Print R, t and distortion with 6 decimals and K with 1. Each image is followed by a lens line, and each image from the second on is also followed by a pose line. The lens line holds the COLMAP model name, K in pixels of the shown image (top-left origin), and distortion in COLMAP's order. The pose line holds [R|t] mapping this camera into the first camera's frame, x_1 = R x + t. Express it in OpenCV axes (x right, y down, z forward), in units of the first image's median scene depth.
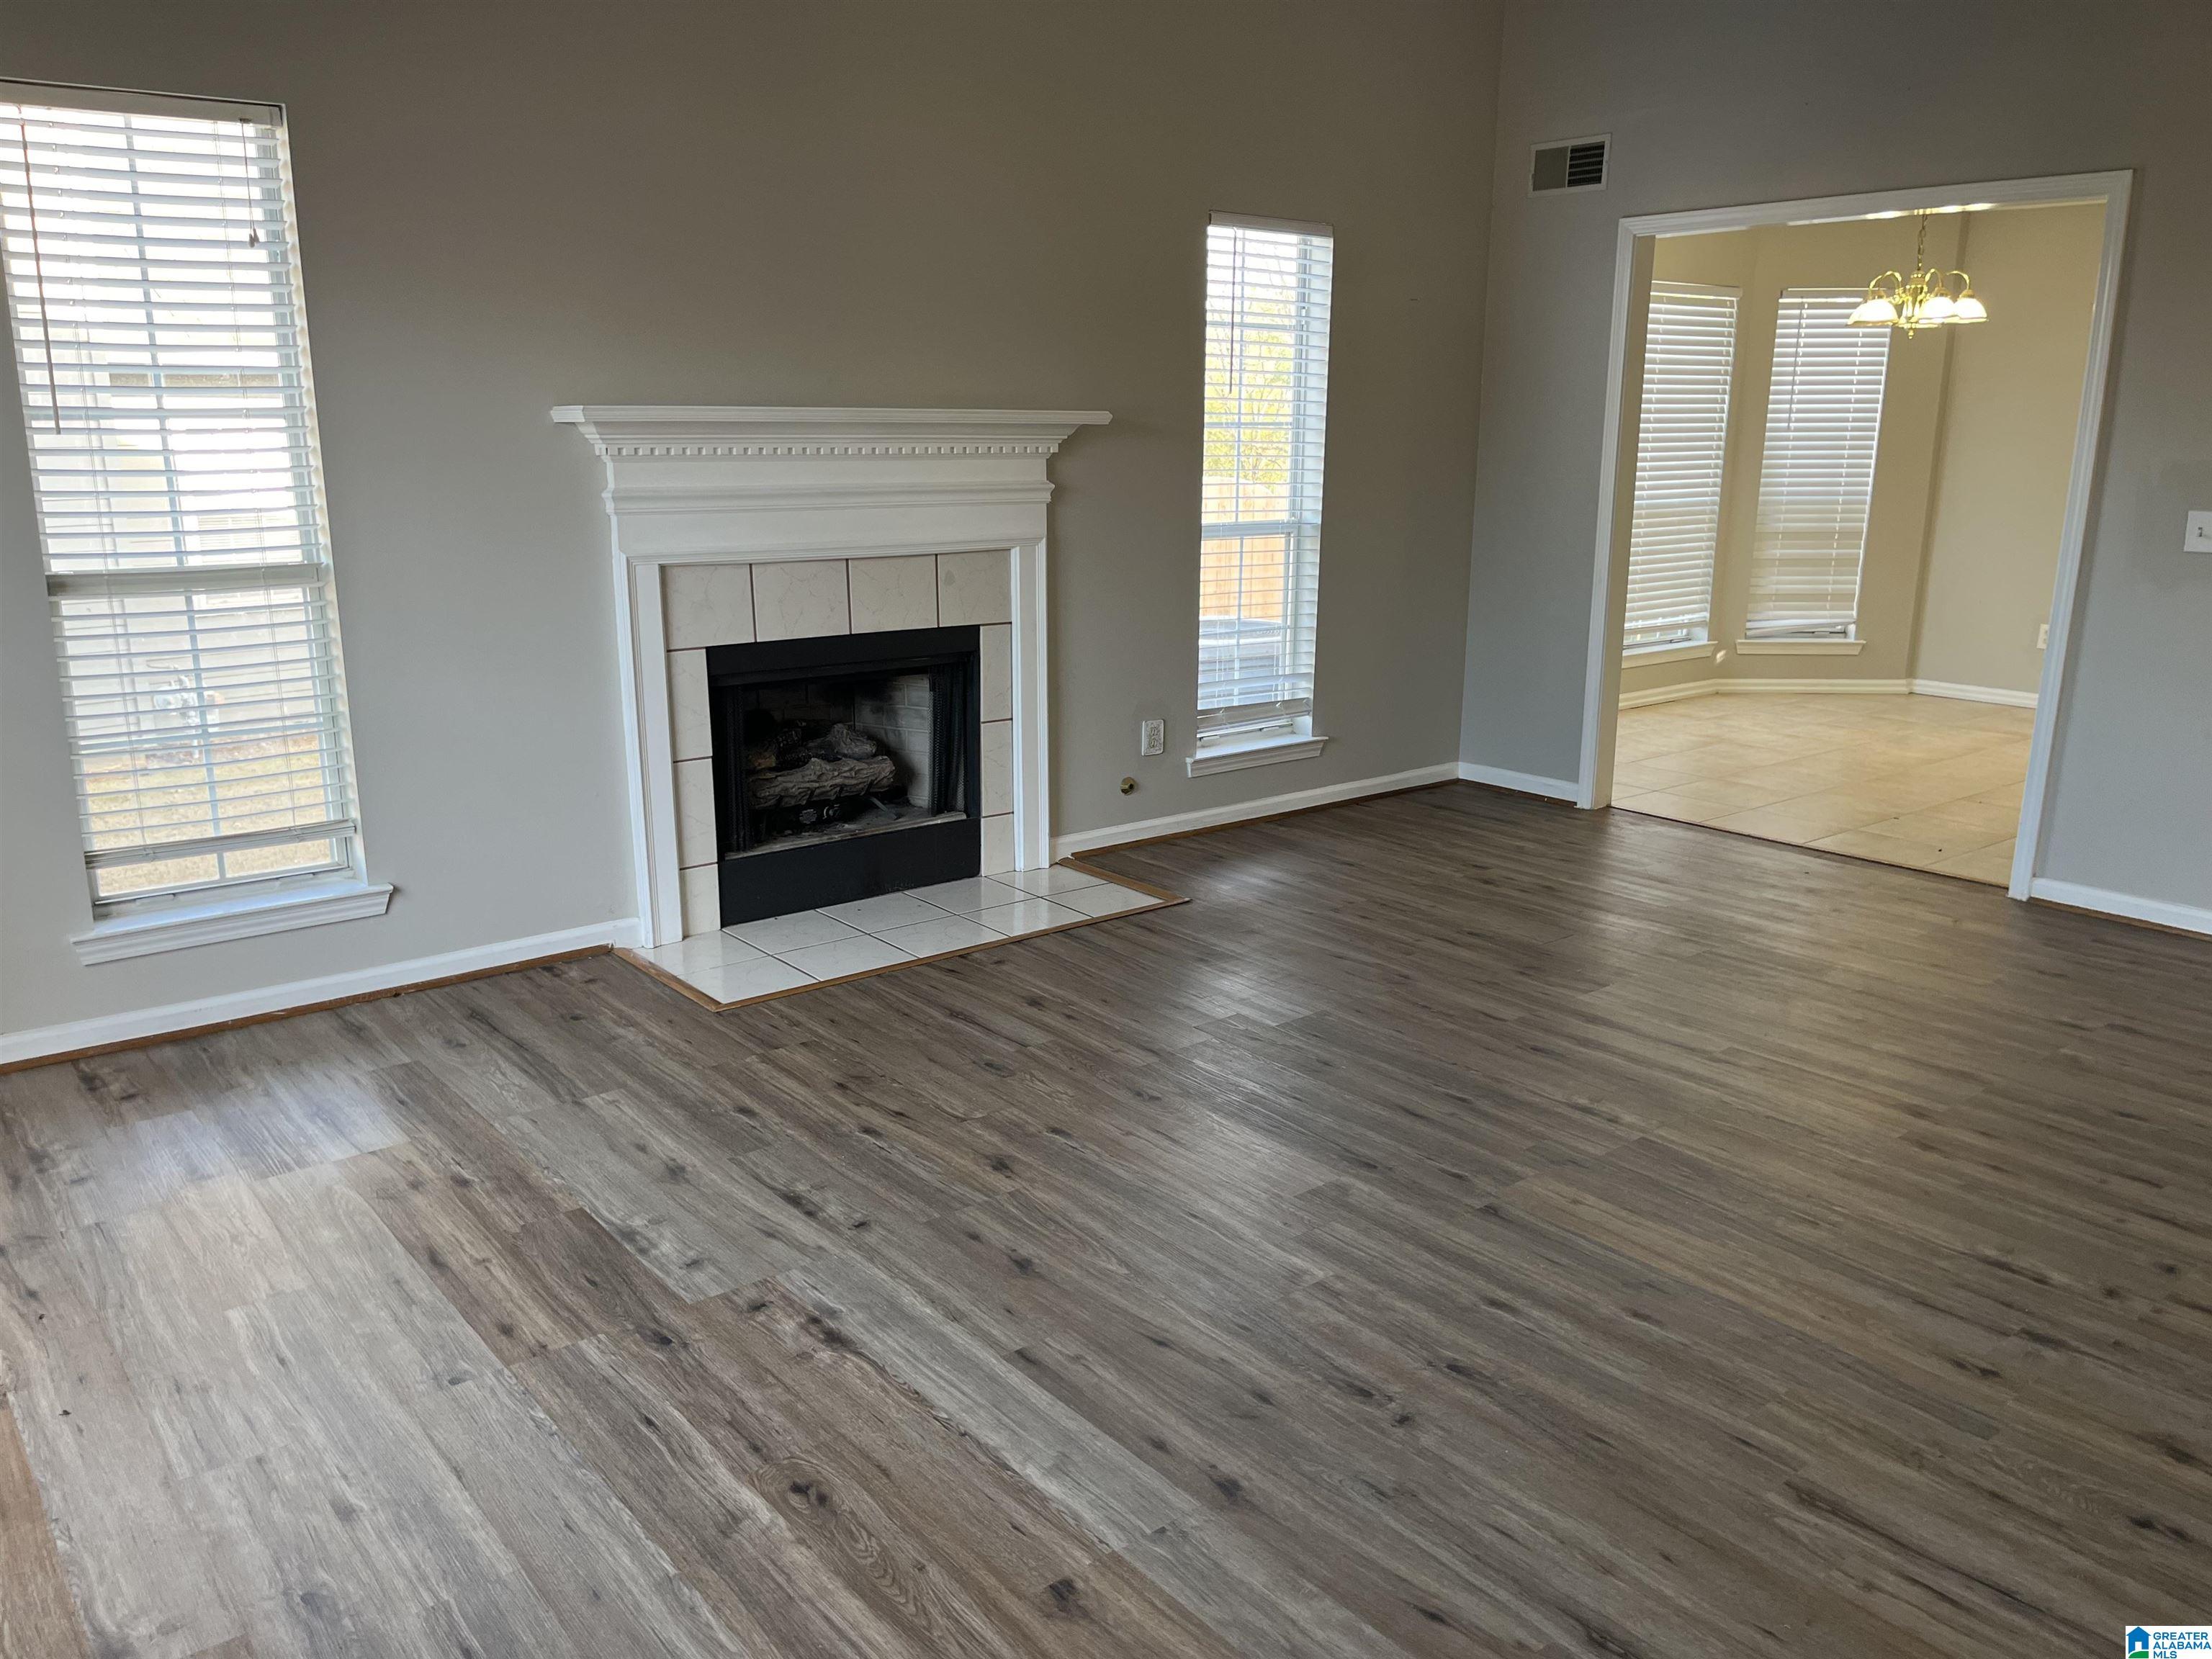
lens RADIAL K [[1667.7, 0, 1101.0], [0, 1667.7, 834.2], [0, 0, 1]] dist [0.061307, -0.083363]
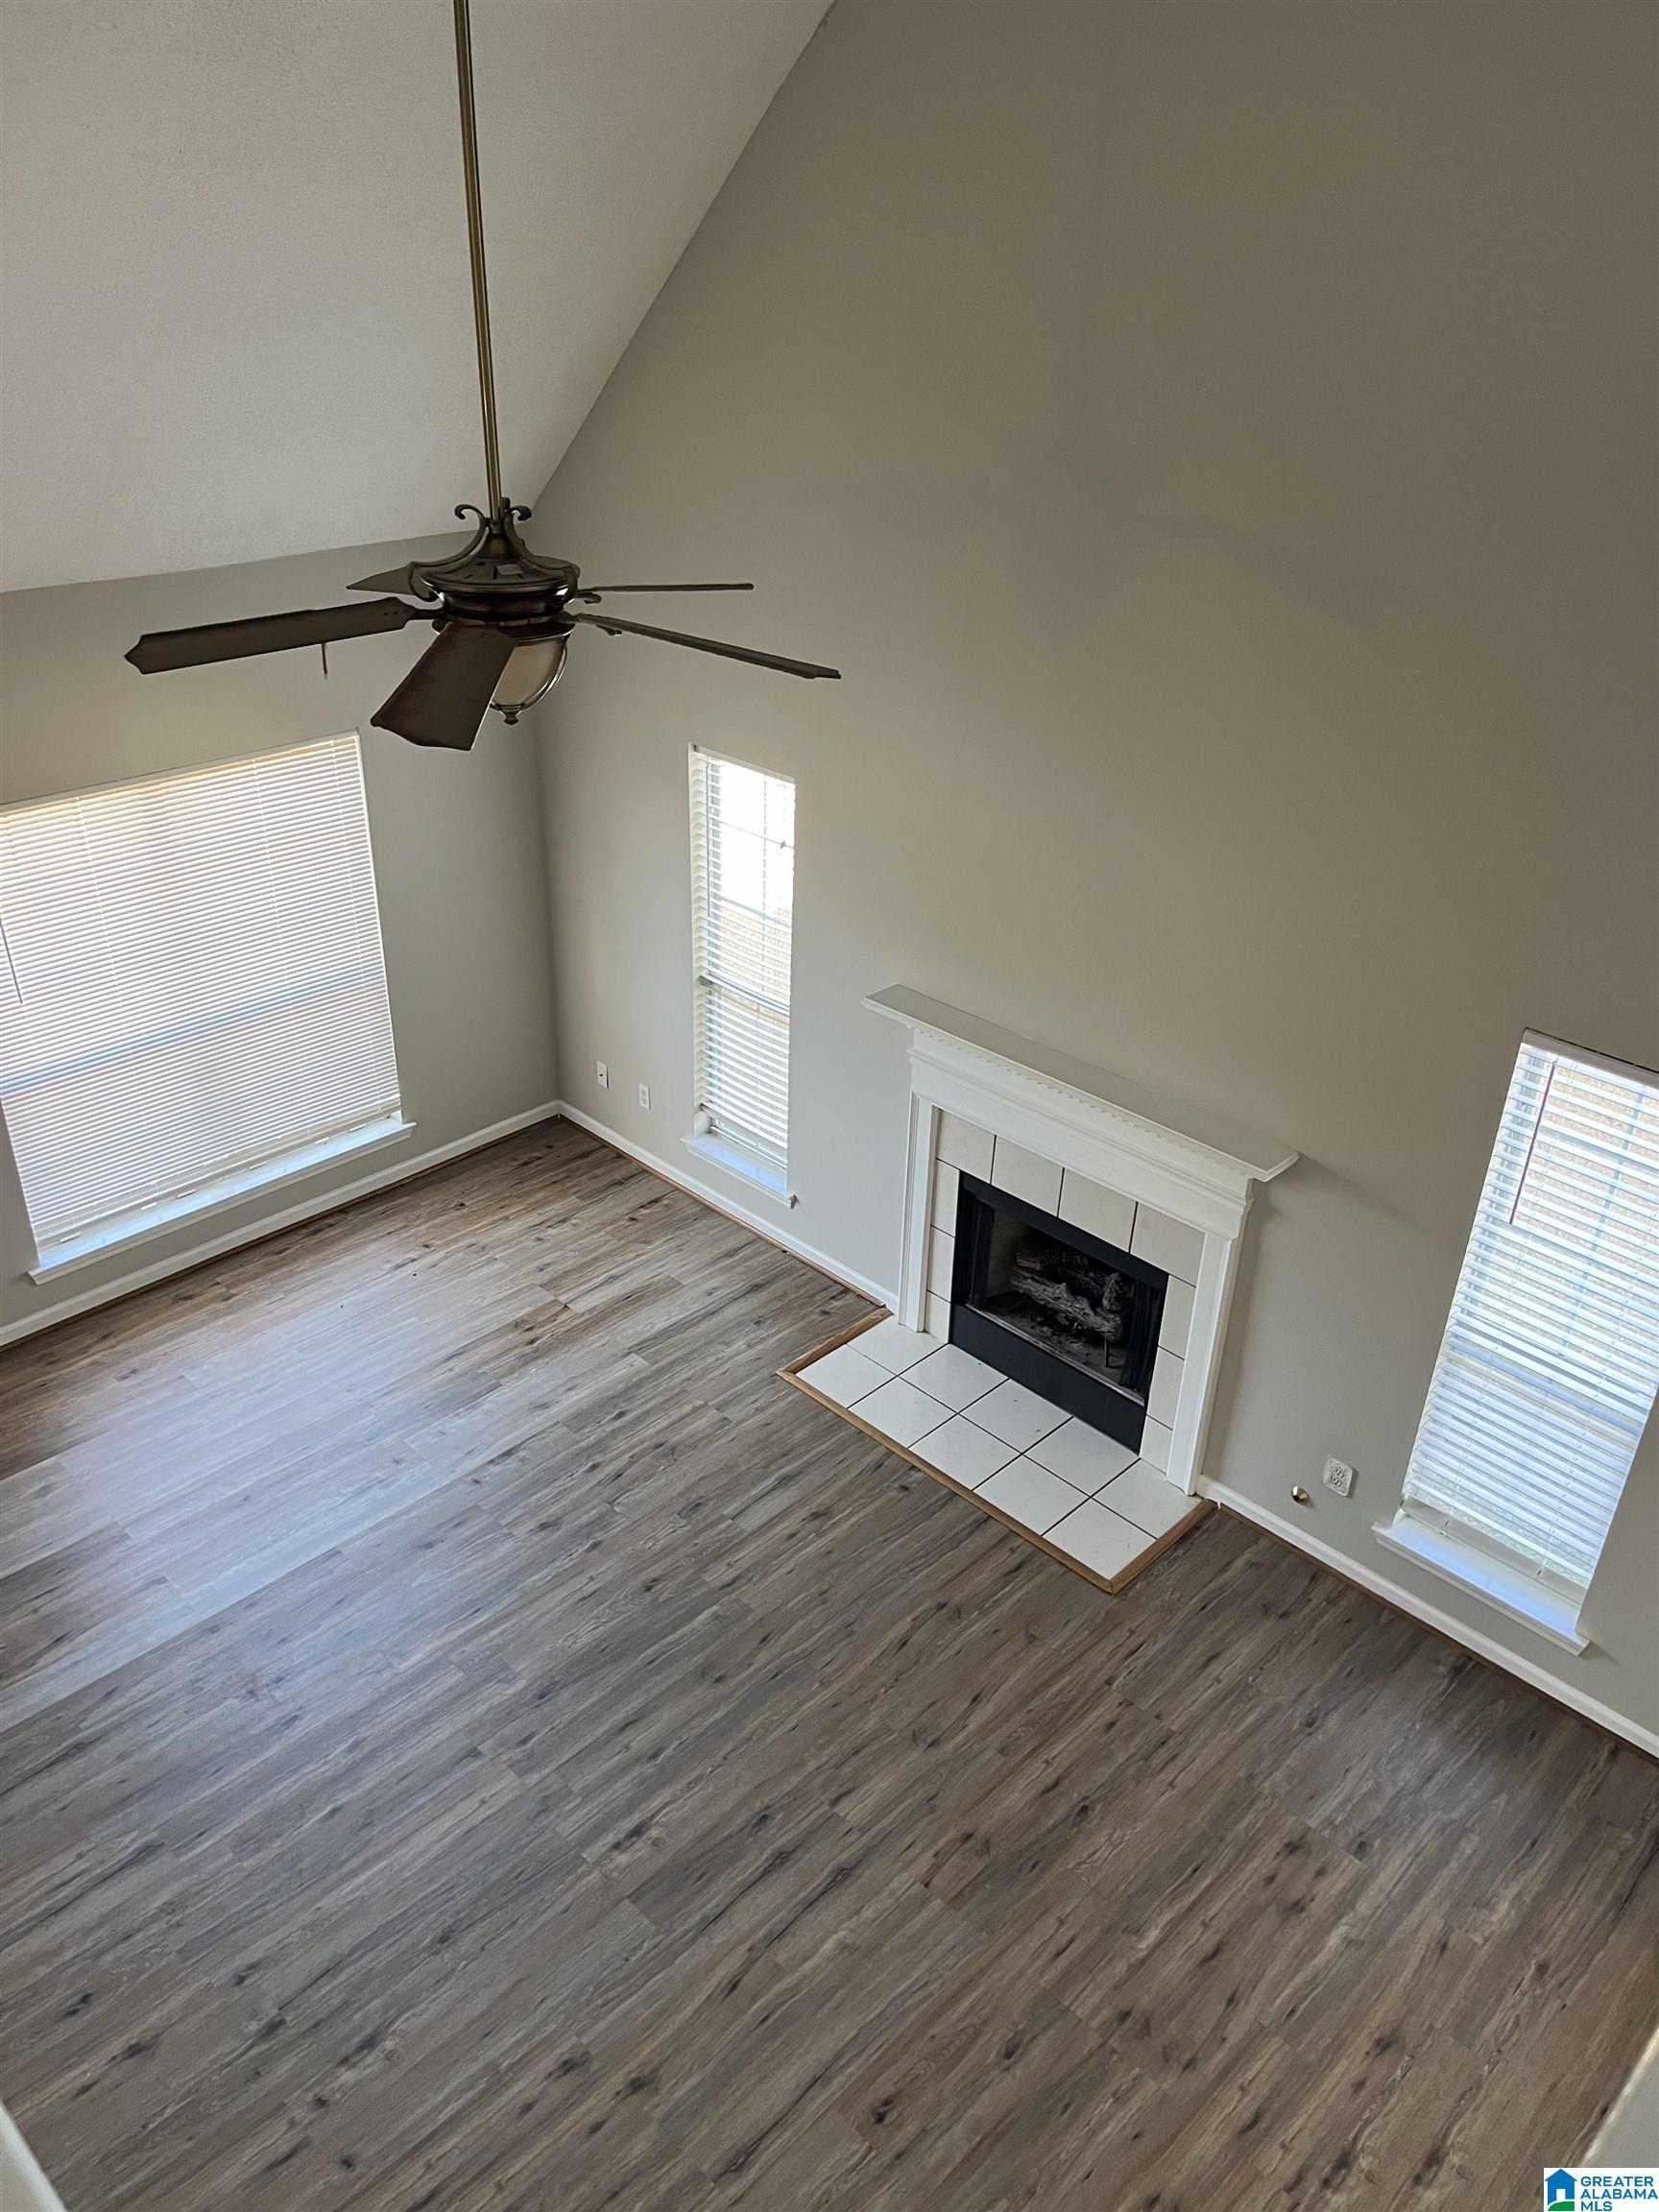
lens RADIAL K [[1667.7, 0, 821.2], [0, 1667.7, 1102.9], [0, 0, 1]] dist [0.061307, -0.083363]
pose [[0.111041, 0.482826, -0.868648, 1.188557], [-0.266950, 0.856421, 0.441905, -0.955591], [0.957292, 0.182816, 0.223988, 0.754284]]
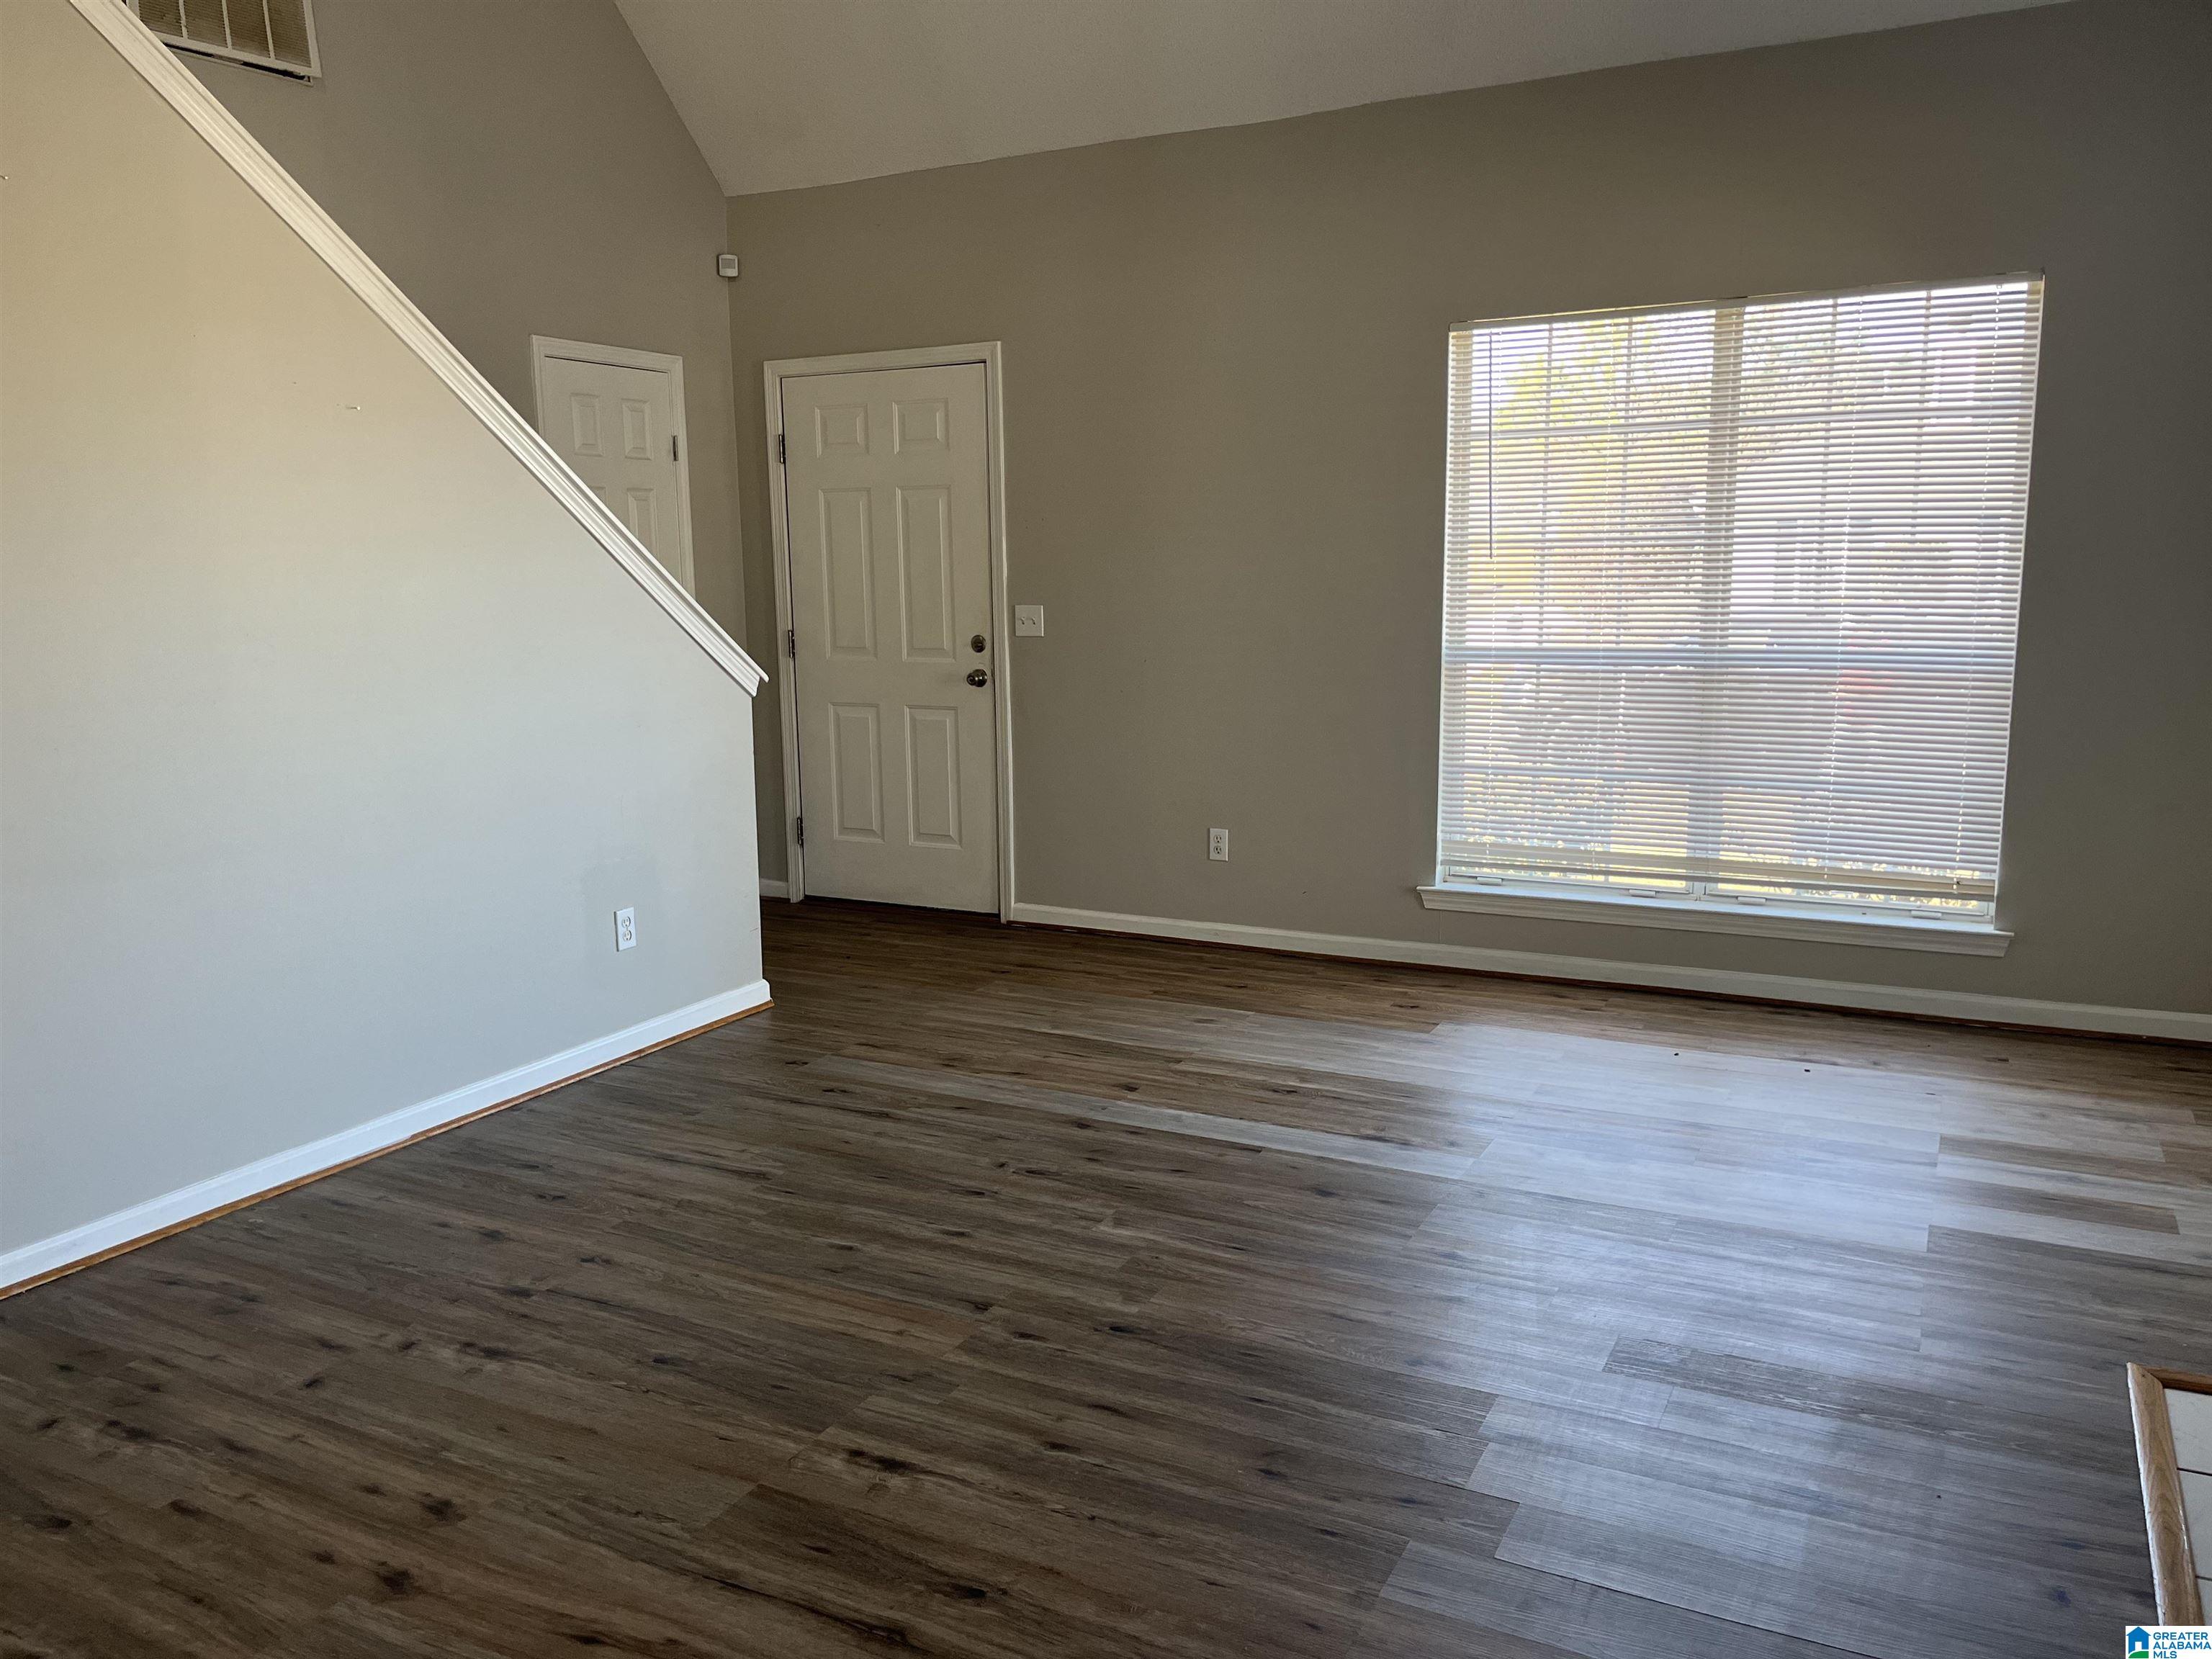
lens RADIAL K [[1667.7, 0, 1093.6], [0, 1667.7, 828.5], [0, 0, 1]] dist [0.061307, -0.083363]
pose [[-0.921407, 0.070905, -0.382077, 0.472824], [-0.082279, 0.925324, 0.370142, -0.367418], [0.379789, 0.372488, -0.846766, 1.567700]]
